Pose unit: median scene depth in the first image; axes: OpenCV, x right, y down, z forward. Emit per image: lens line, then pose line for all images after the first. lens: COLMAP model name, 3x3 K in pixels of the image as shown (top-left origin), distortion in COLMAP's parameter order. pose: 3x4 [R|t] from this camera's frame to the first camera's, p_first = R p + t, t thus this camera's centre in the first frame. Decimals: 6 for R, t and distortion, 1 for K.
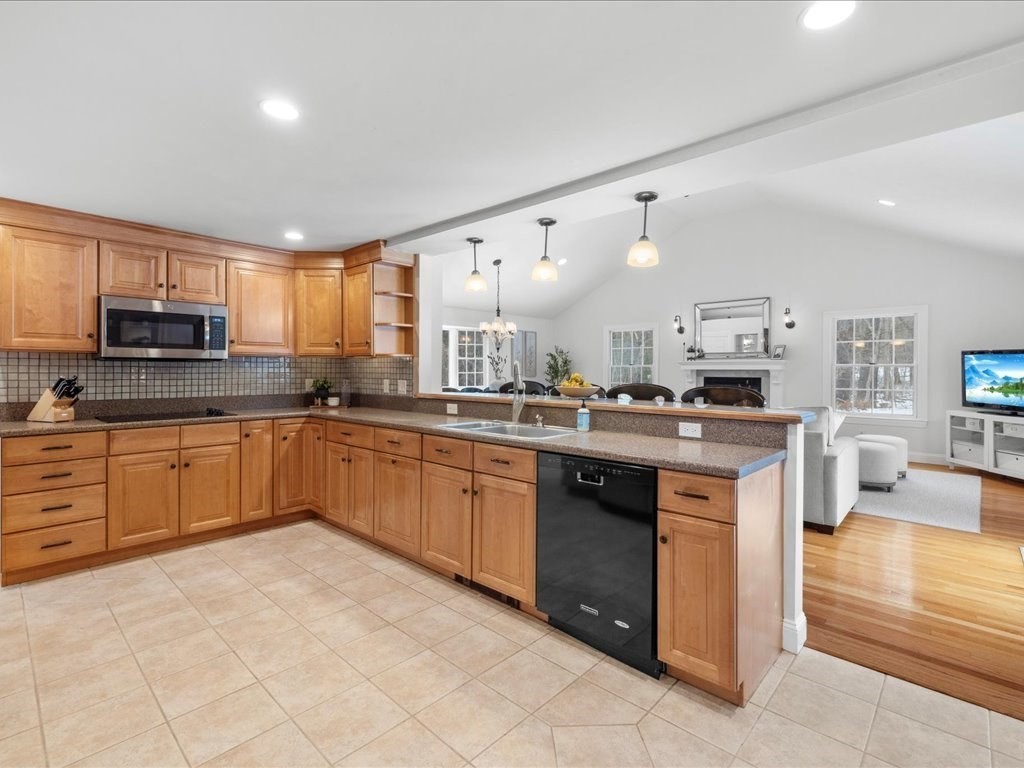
lens RADIAL K [[490.2, 0, 513.9], [0, 490.2, 370.9], [0, 0, 1]] dist [-0.002181, 0.000262]
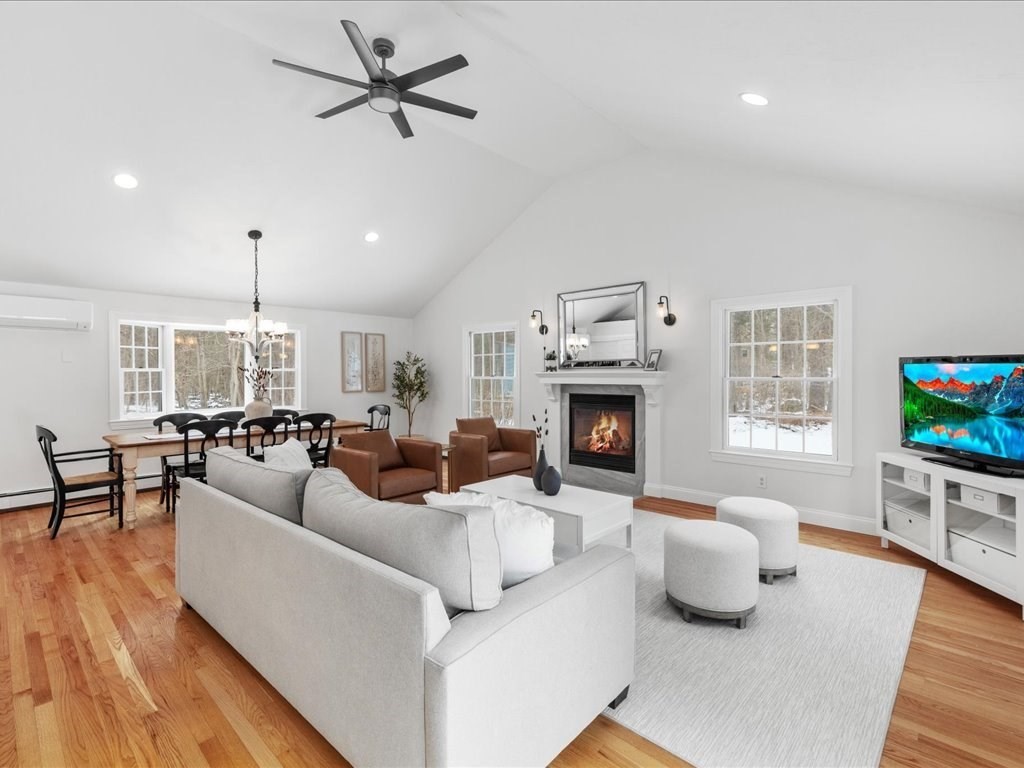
lens RADIAL K [[485.3, 0, 512.7], [0, 485.3, 378.7], [0, 0, 1]] dist [0.001638, -0.000061]
pose [[0.999978, -0.006684, -0.000138, 0.708790], [0.006685, 0.999945, 0.008074, -0.038512], [0.000084, -0.008075, 0.999967, 0.641508]]
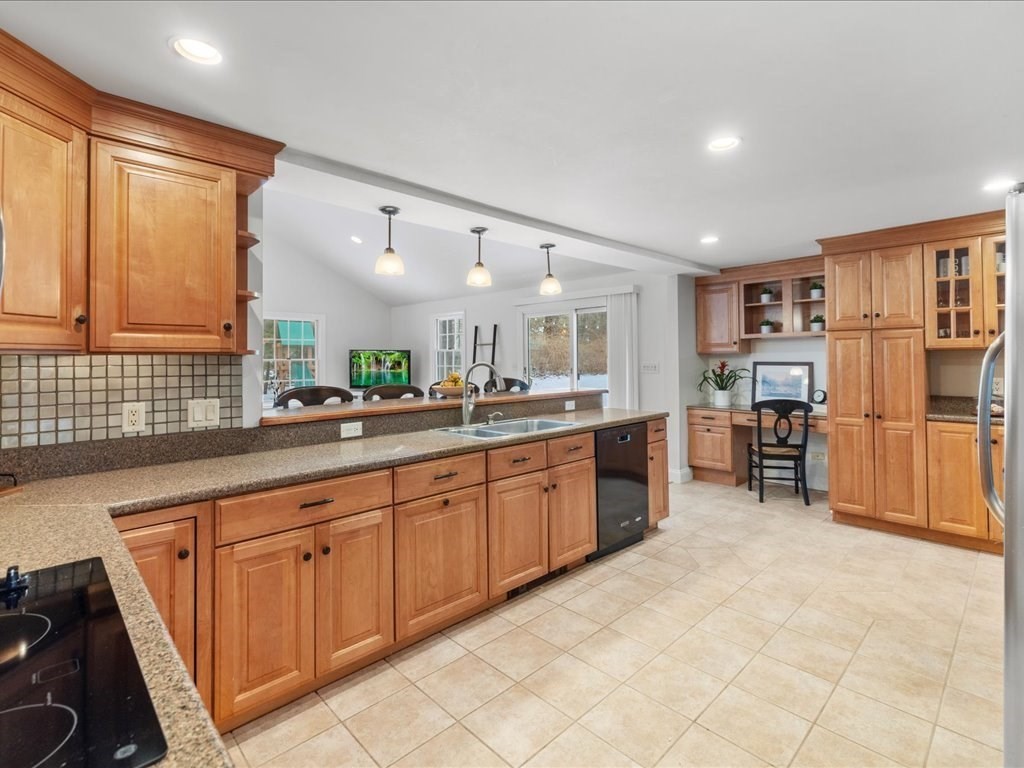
lens RADIAL K [[497.0, 0, 516.3], [0, 497.0, 350.6], [0, 0, 1]] dist [0.001064, 0.000304]
pose [[0.051572, 0.010699, 0.998612, -0.845336], [0.010628, 0.999880, -0.011262, -0.026740], [-0.998613, 0.011194, 0.051452, 0.738032]]
